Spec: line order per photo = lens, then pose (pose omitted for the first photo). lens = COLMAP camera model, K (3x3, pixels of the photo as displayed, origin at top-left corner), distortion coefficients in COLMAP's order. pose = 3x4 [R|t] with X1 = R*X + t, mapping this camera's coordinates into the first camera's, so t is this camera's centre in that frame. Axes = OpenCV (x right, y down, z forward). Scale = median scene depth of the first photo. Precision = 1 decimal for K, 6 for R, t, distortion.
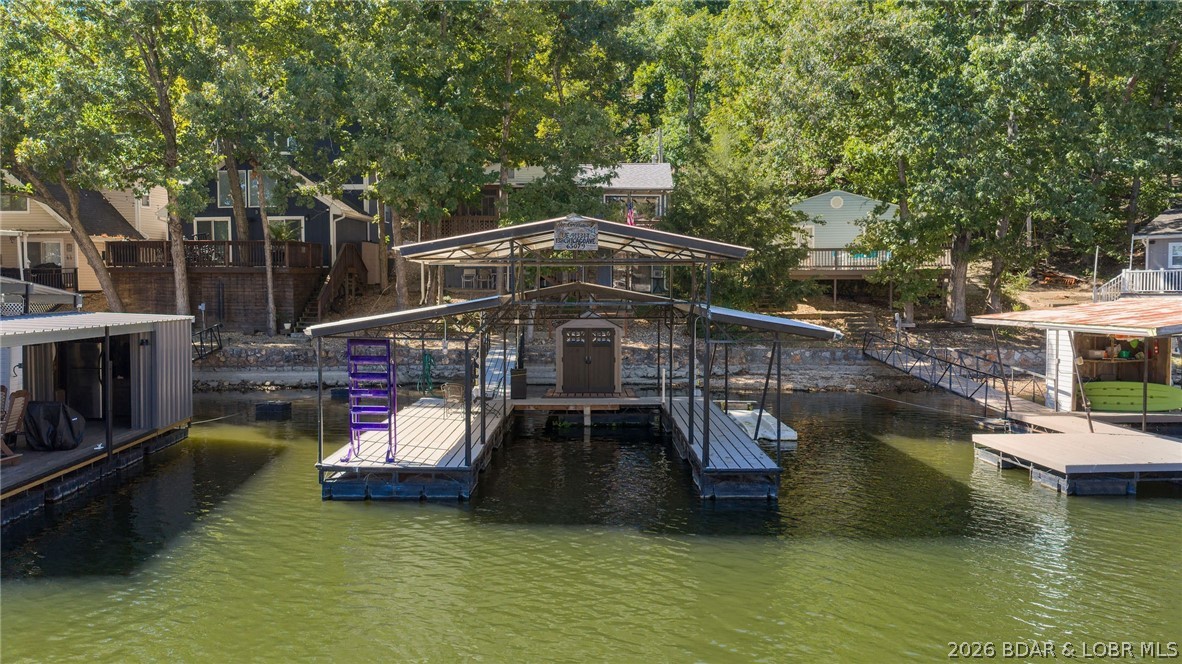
lens RADIAL K [[985.4, 0, 591.0], [0, 985.4, 332.0], [0, 0, 1]] dist [0.029866, -0.054727]
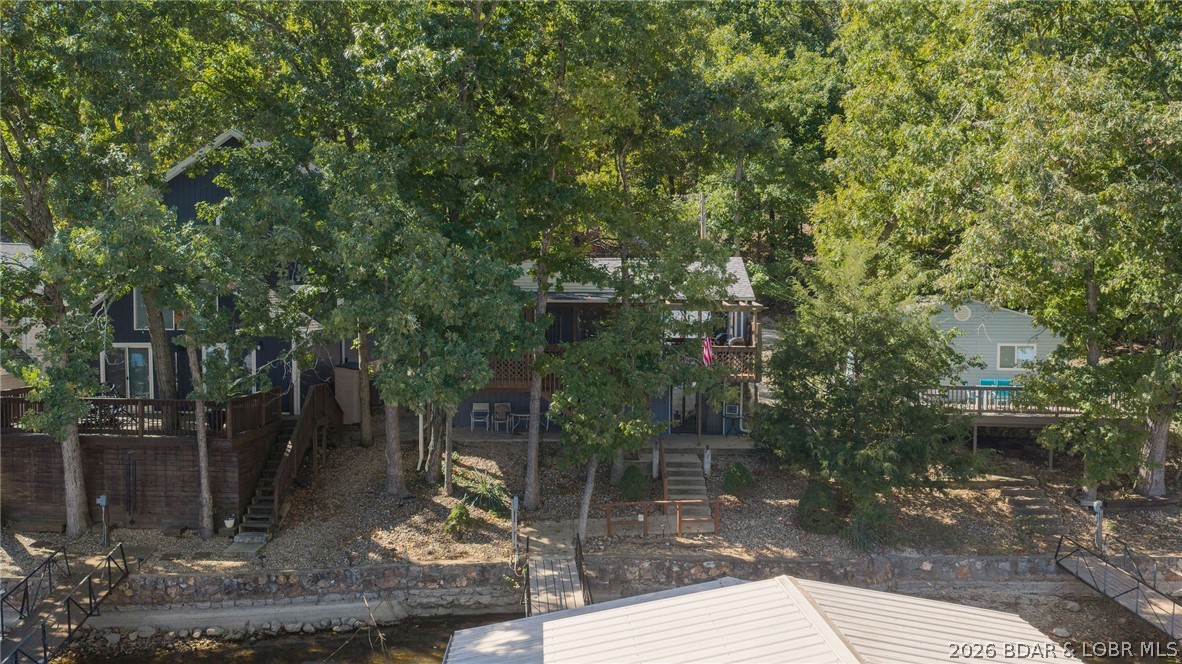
lens RADIAL K [[985.4, 0, 591.0], [0, 985.4, 332.0], [0, 0, 1]] dist [0.029866, -0.054727]
pose [[0.999179, 0.003095, 0.040403, -0.085373], [-0.003009, 0.999993, -0.002202, -0.141400], [-0.040409, 0.002079, 0.999181, 0.307425]]
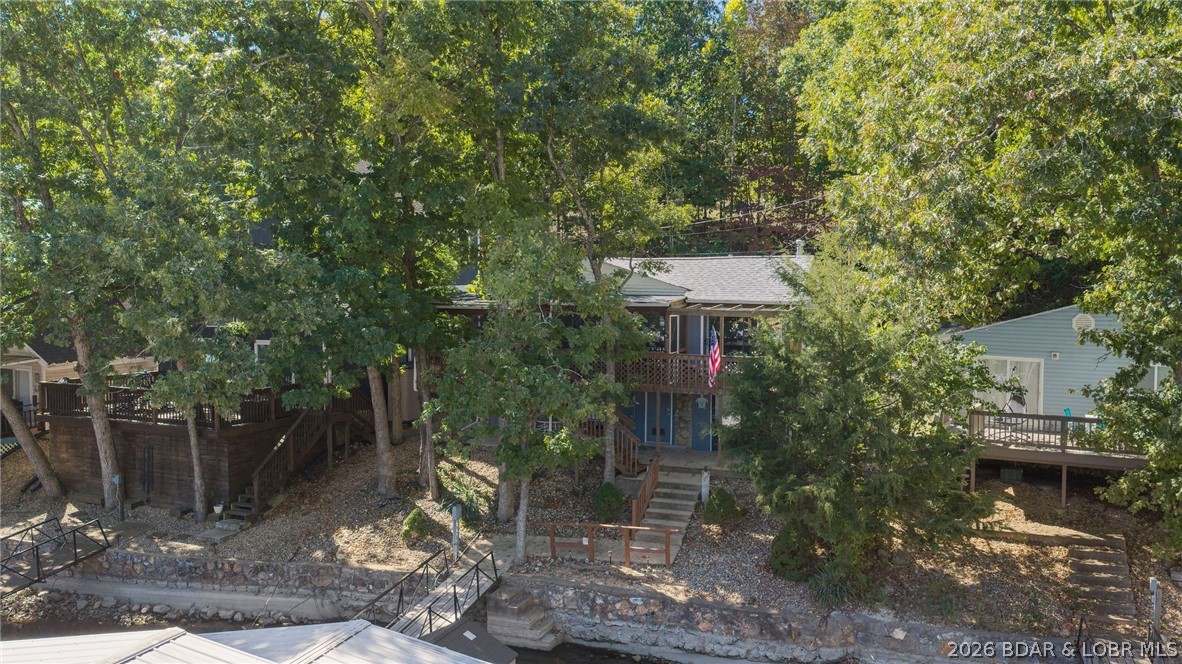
lens RADIAL K [[985.4, 0, 591.0], [0, 985.4, 332.0], [0, 0, 1]] dist [0.029866, -0.054727]
pose [[0.946445, 0.022715, -0.322064, 0.193945], [-0.022432, 0.999738, 0.004590, -0.150725], [0.322084, 0.002881, 0.946707, 0.400388]]
